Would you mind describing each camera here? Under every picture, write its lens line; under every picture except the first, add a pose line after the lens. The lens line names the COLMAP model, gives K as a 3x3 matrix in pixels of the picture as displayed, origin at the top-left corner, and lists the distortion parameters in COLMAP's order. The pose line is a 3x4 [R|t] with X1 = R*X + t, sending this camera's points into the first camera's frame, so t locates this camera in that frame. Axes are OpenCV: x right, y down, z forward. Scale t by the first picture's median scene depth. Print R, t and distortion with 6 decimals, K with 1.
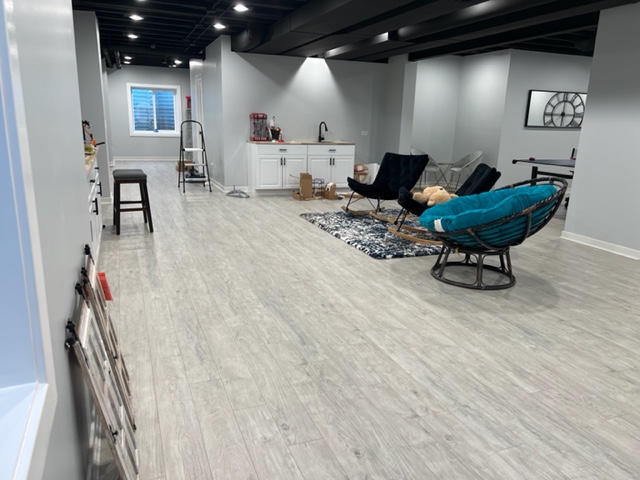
lens RADIAL K [[480.2, 0, 323.0], [0, 480.2, 240.9], [0, 0, 1]] dist [0.046631, -0.030465]
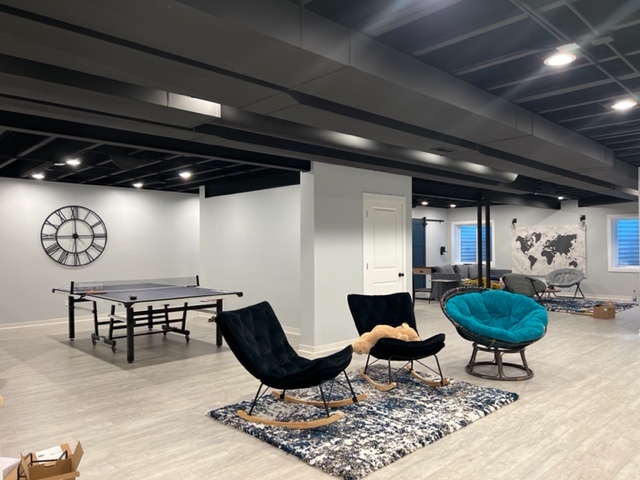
lens RADIAL K [[480.2, 0, 326.3], [0, 480.2, 217.7], [0, 0, 1]] dist [0.046631, -0.030465]
pose [[-0.375965, 0.026166, 0.926264, -0.352074], [0.216468, 0.974424, 0.060337, -0.246318], [-0.900995, 0.223191, -0.372014, 0.909210]]
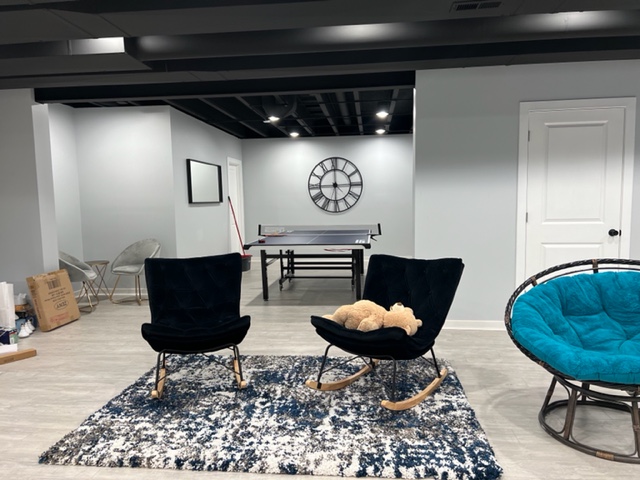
lens RADIAL K [[480.2, 0, 320.5], [0, 480.2, 233.9], [0, 0, 1]] dist [0.046631, -0.030465]
pose [[0.477793, -0.102971, 0.872417, -0.249178], [0.246471, 0.968931, -0.020621, -0.165801], [-0.843188, 0.224878, 0.488328, 0.625483]]
